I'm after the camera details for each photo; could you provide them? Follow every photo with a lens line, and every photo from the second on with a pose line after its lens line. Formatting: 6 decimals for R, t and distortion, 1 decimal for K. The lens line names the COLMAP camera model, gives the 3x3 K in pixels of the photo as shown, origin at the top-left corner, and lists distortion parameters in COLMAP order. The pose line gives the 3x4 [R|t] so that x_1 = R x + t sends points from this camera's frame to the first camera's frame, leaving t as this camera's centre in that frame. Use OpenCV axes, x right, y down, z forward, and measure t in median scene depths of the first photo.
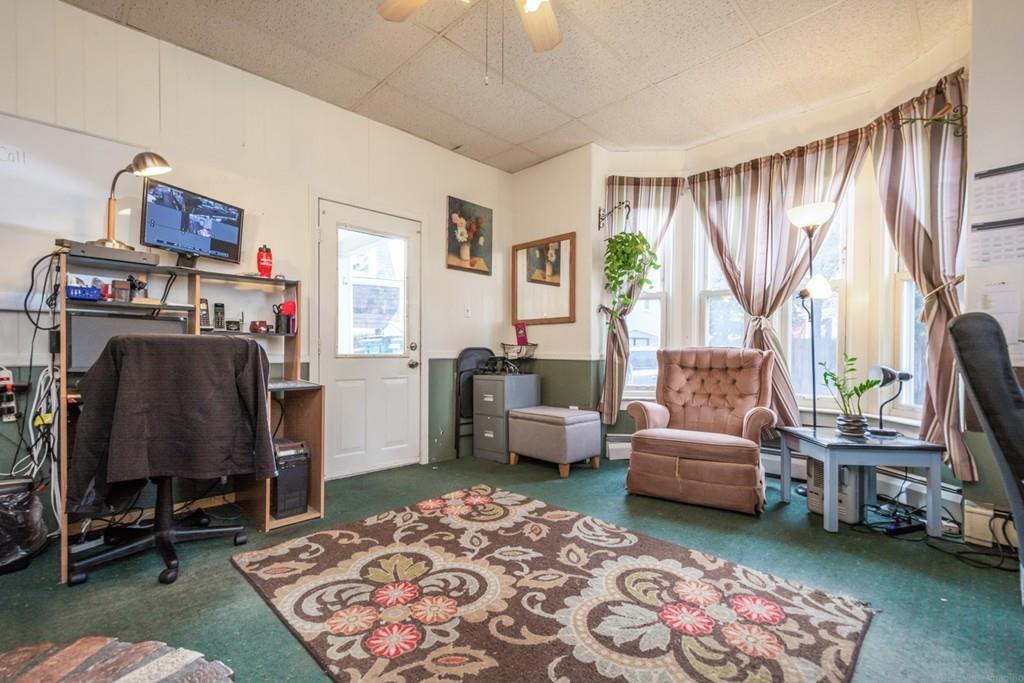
lens RADIAL K [[445.6, 0, 510.4], [0, 445.6, 350.8], [0, 0, 1]] dist [0.001369, -0.000175]
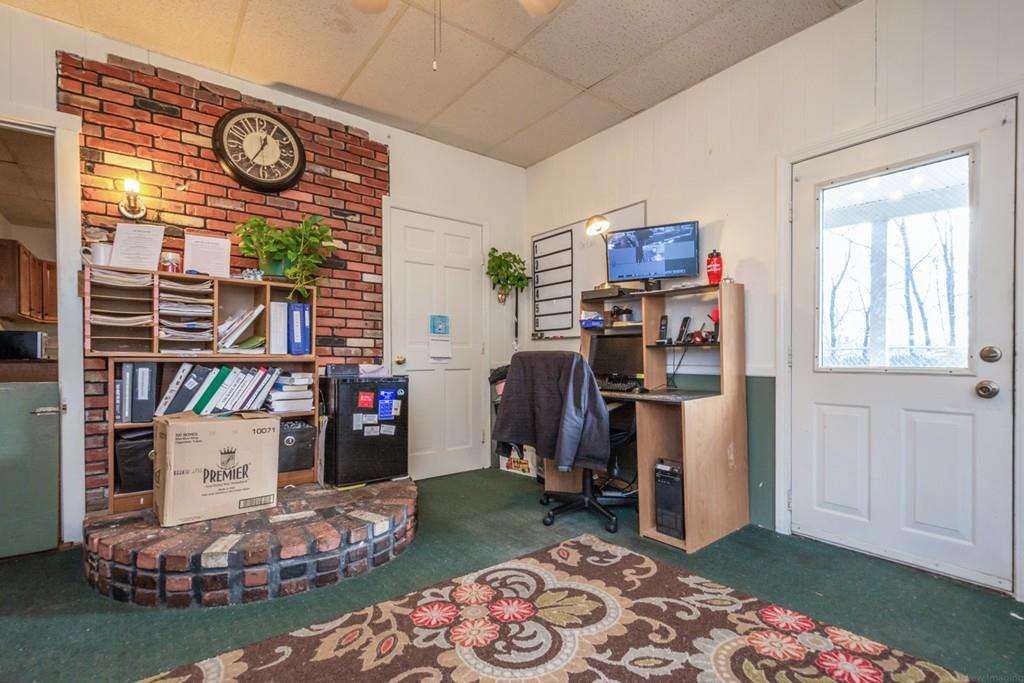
lens RADIAL K [[463.9, 0, 514.4], [0, 463.9, 358.6], [0, 0, 1]] dist [0.013960, -0.000261]
pose [[-0.091264, -0.000623, -0.995826, 0.600014], [0.001679, 0.999998, -0.000779, -0.009445], [0.995825, -0.001743, -0.091263, 0.855751]]
